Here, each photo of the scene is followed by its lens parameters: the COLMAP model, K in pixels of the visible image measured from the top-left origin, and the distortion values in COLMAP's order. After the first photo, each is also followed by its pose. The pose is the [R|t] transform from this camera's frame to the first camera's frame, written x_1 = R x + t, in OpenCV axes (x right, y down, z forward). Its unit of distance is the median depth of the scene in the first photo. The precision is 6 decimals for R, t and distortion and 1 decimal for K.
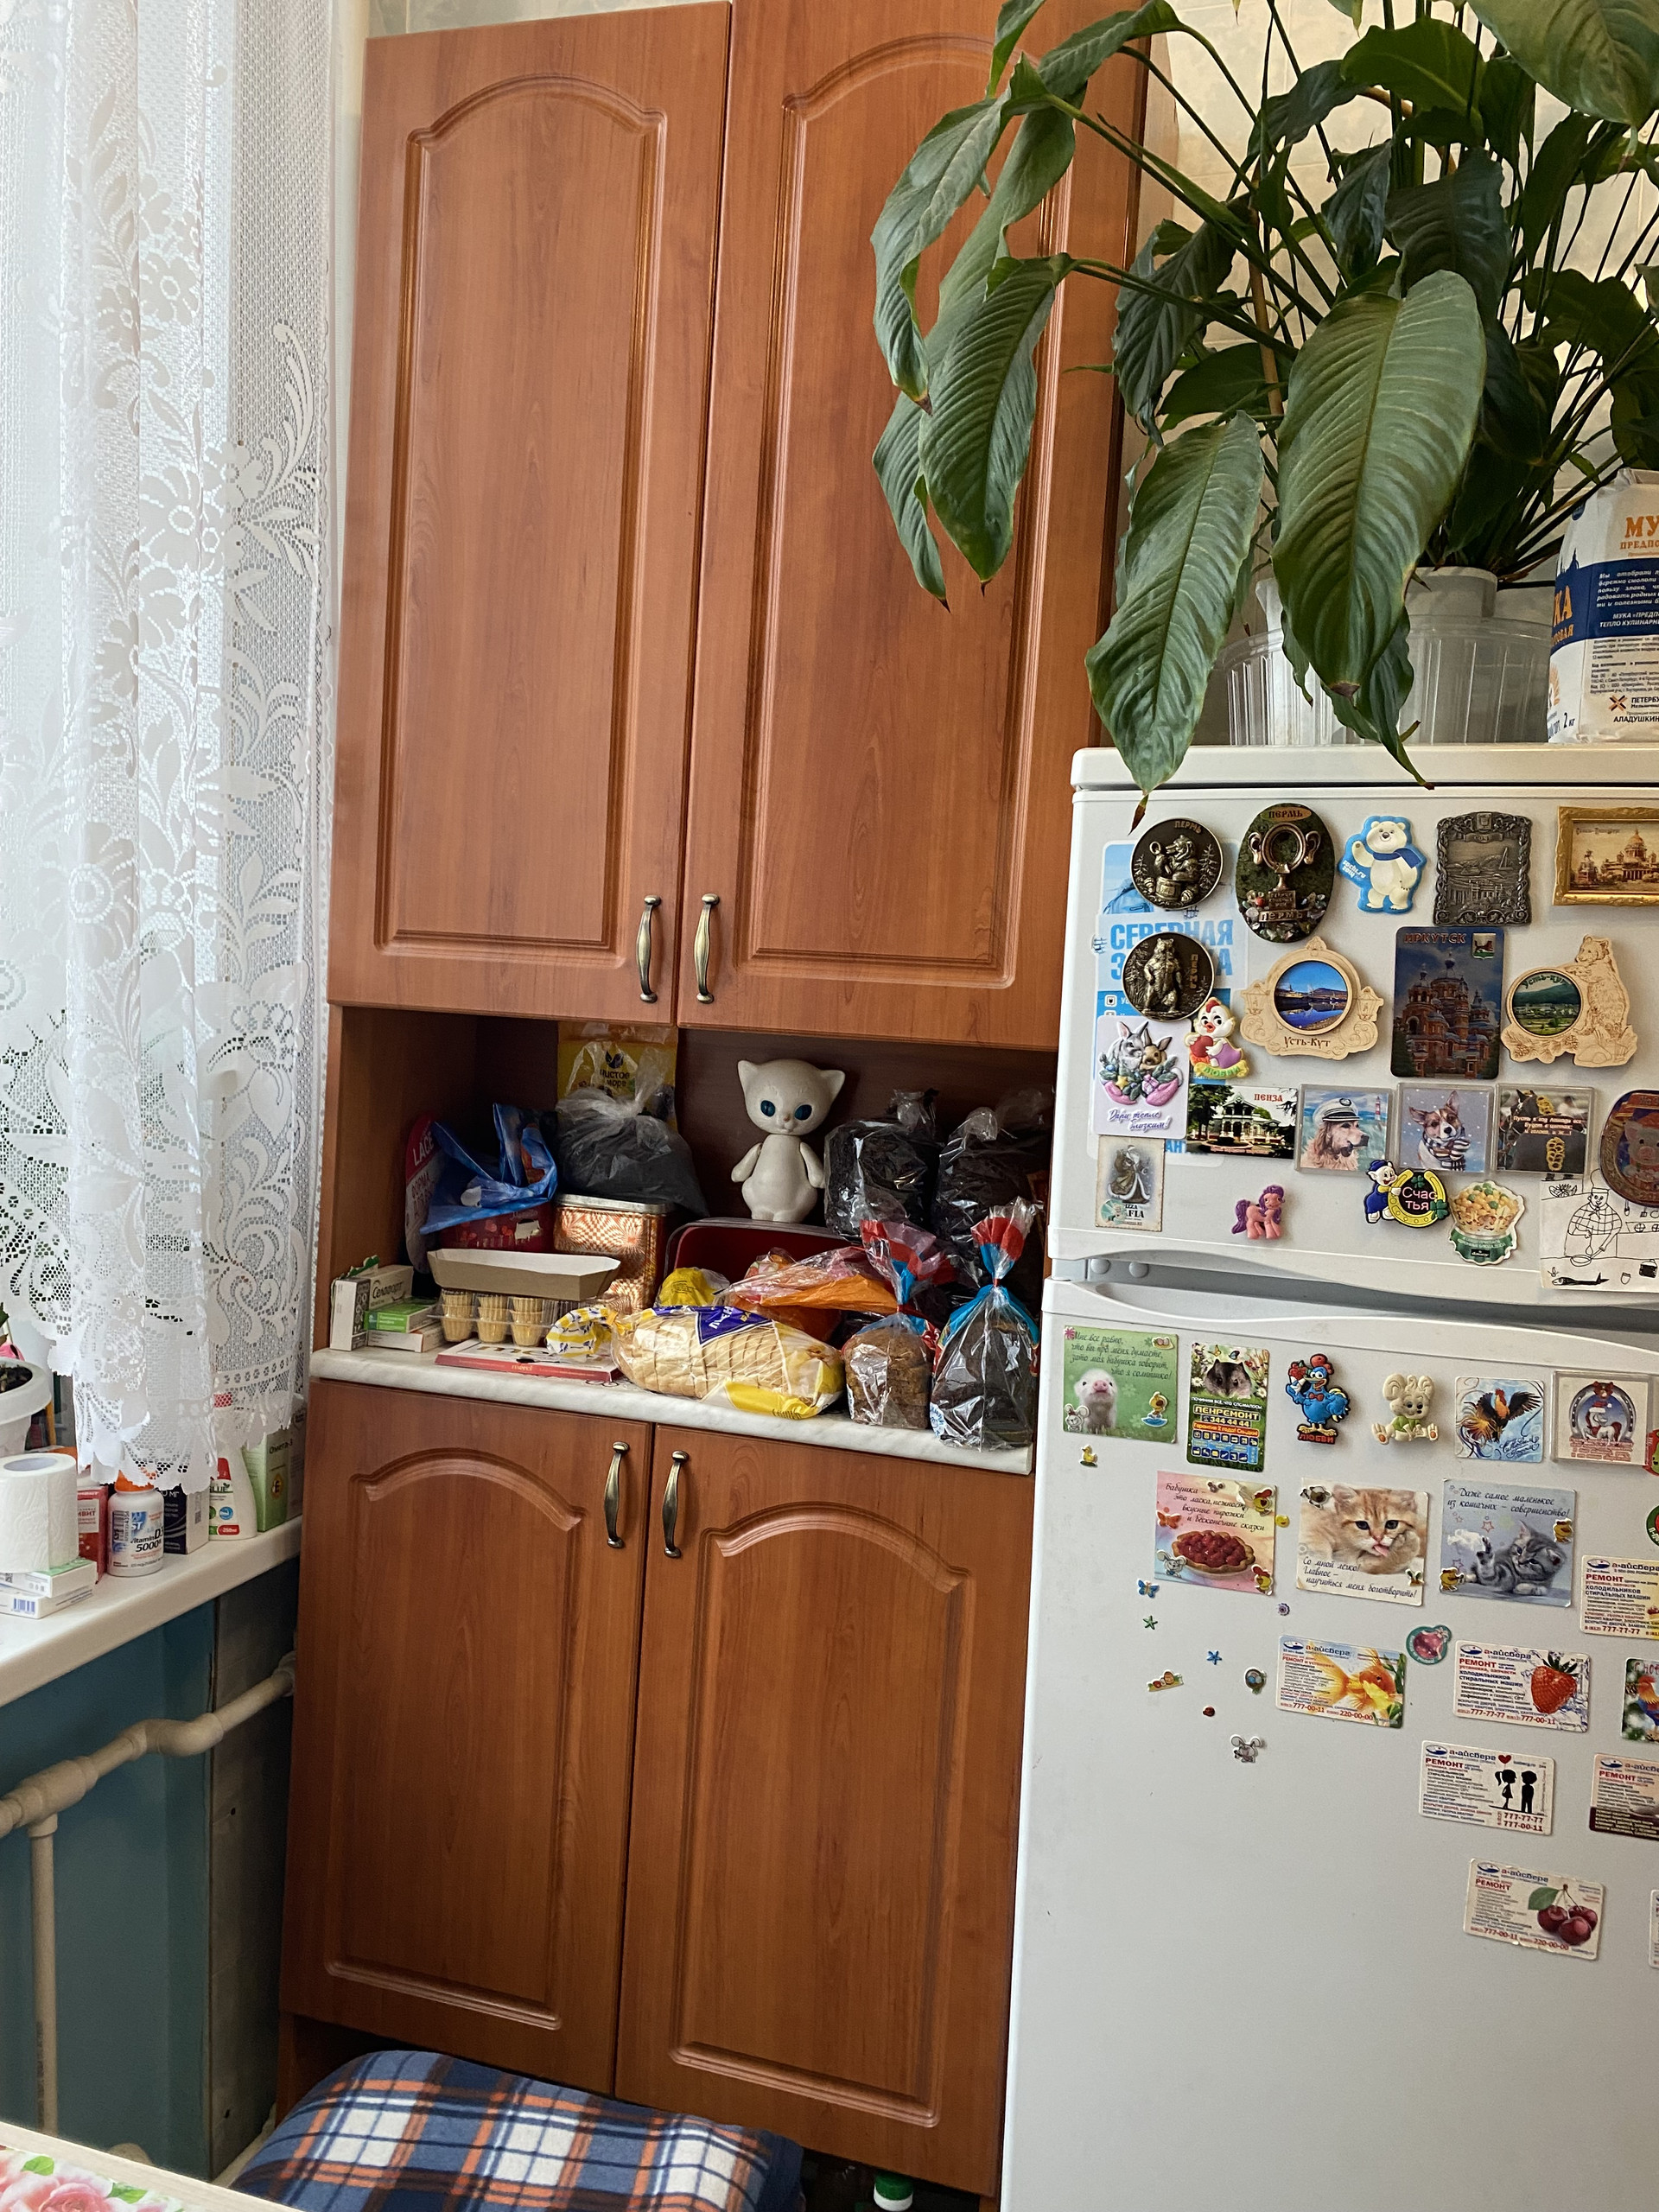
lens RADIAL K [[1654.1, 0, 832.8], [0, 1654.1, 1115.2], [0, 0, 1]] dist [0.037422, -0.040907]
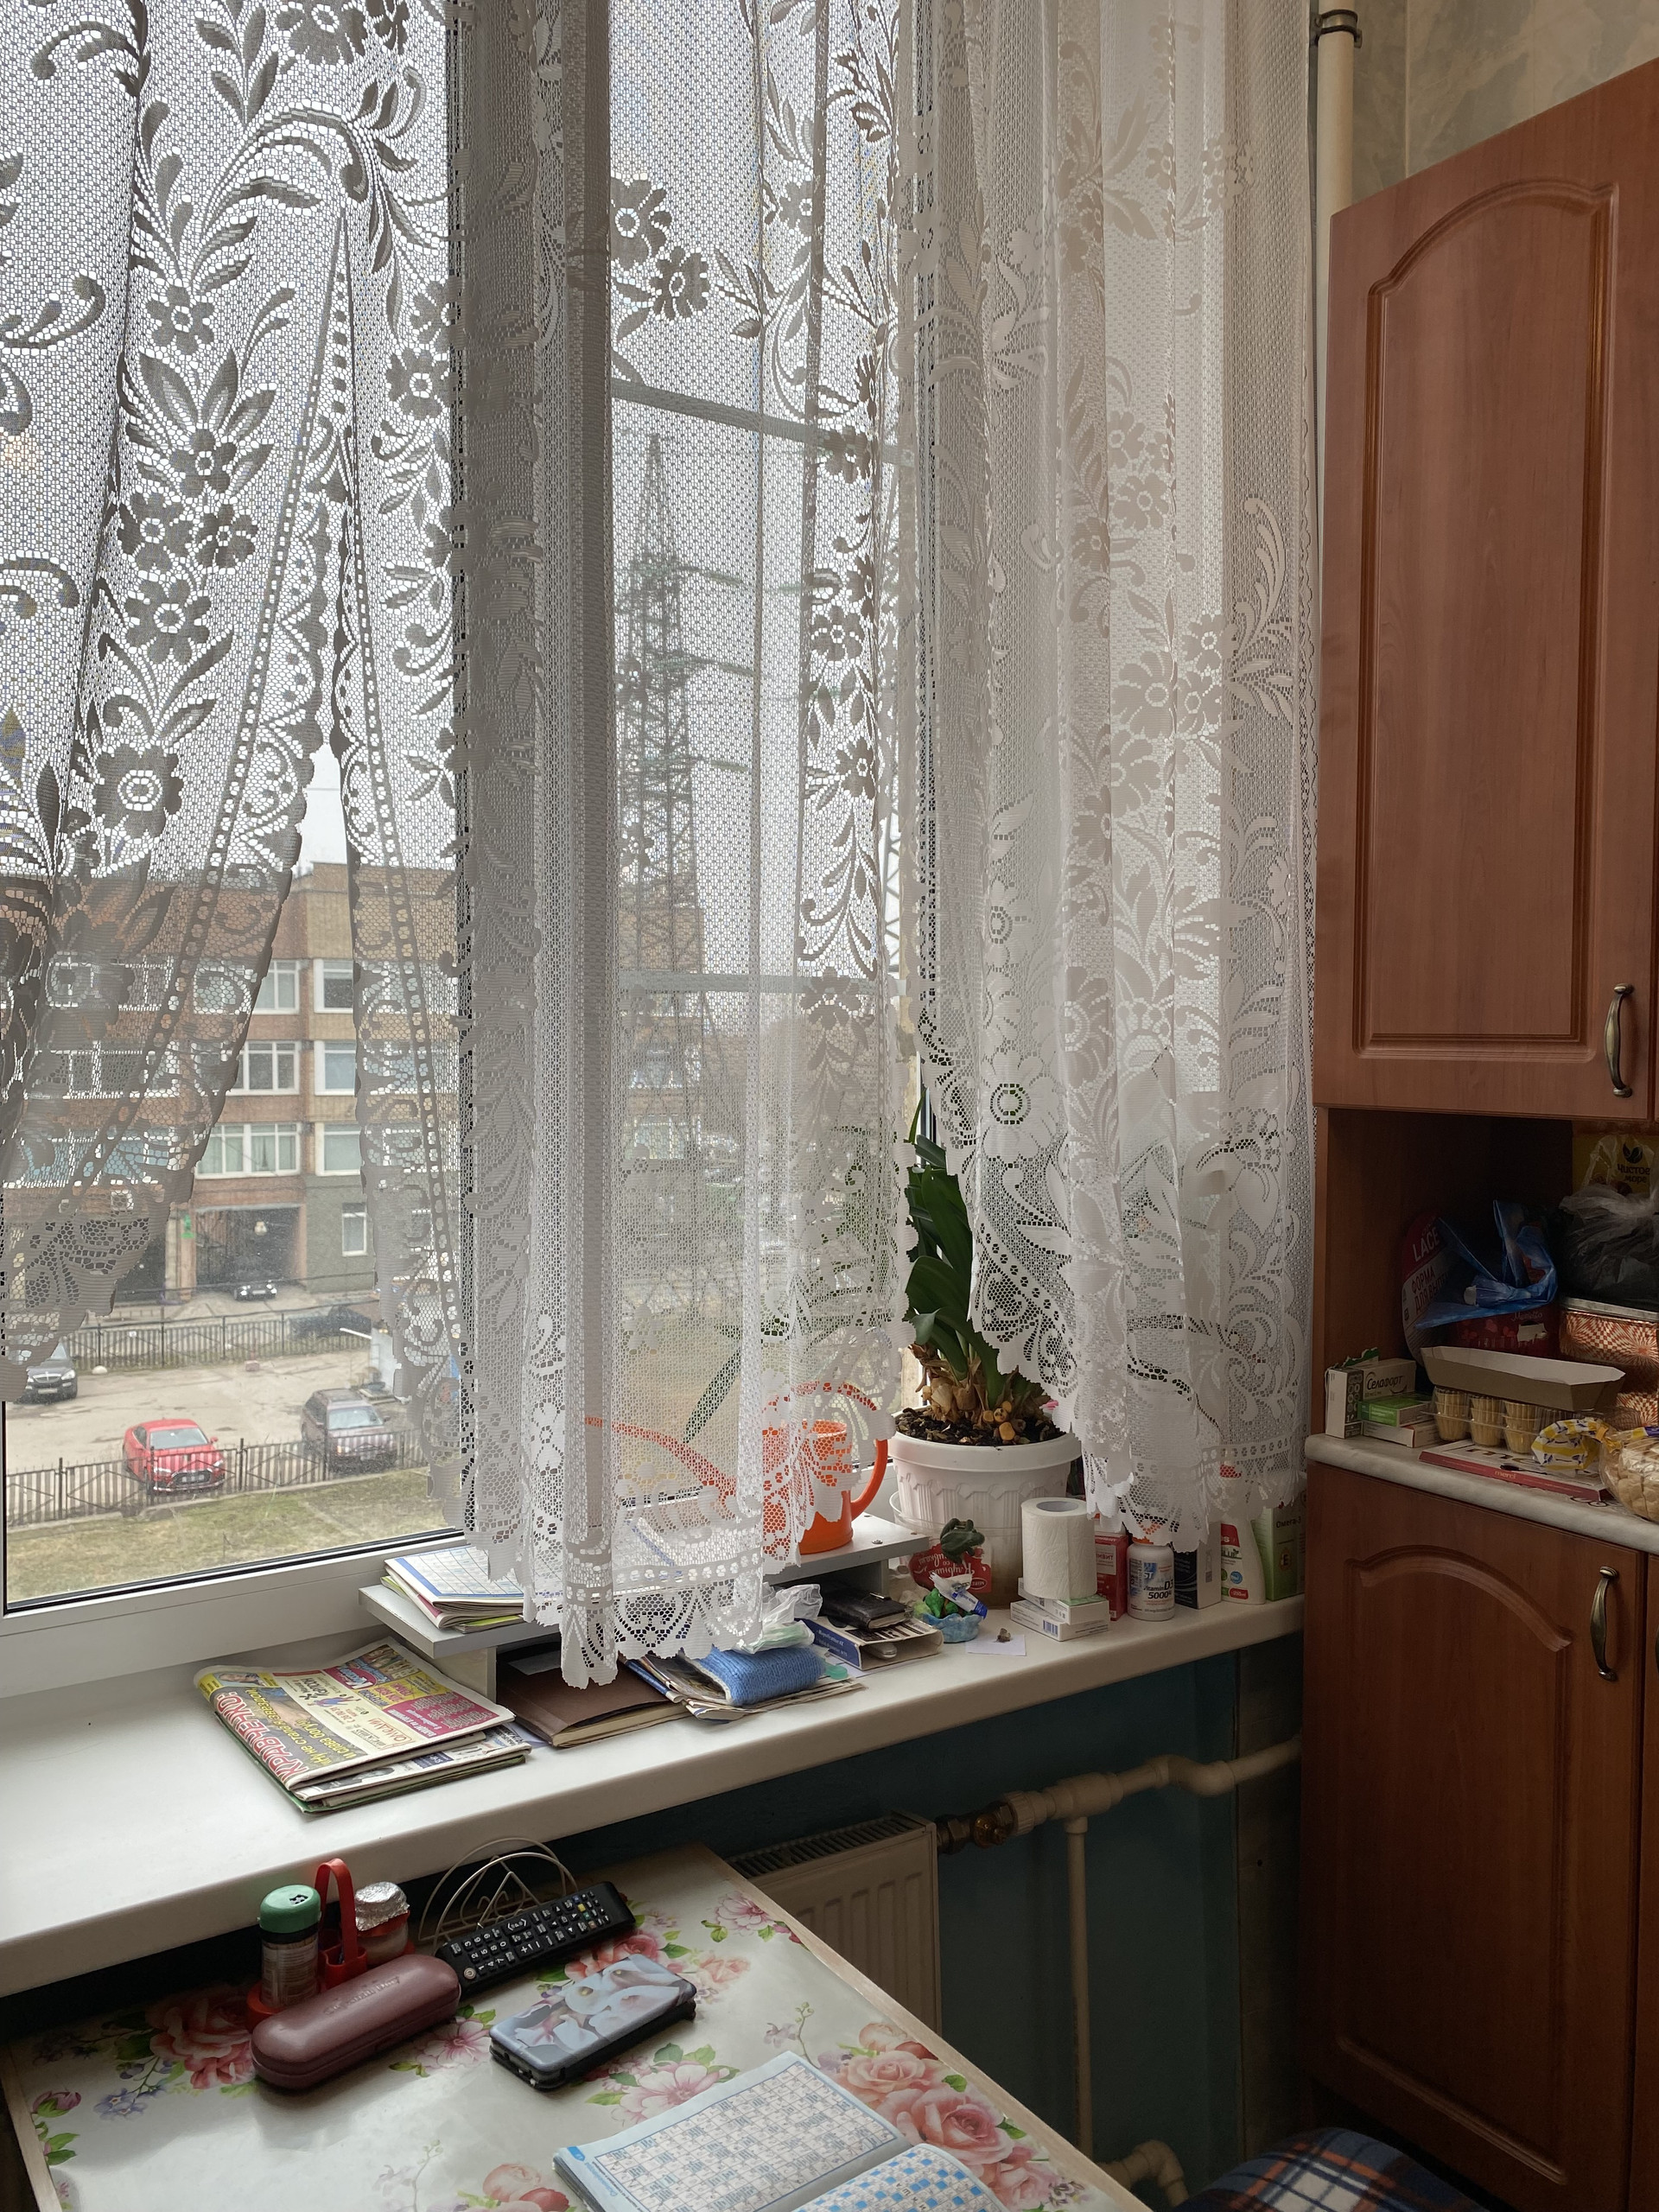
lens RADIAL K [[1654.1, 0, 835.6], [0, 1654.1, 1117.5], [0, 0, 1]] dist [0.037422, -0.040907]
pose [[0.771399, -0.022616, -0.635950, 0.140581], [-0.006619, 0.999029, -0.043557, -0.012244], [0.636318, 0.037809, 0.770500, -0.012868]]
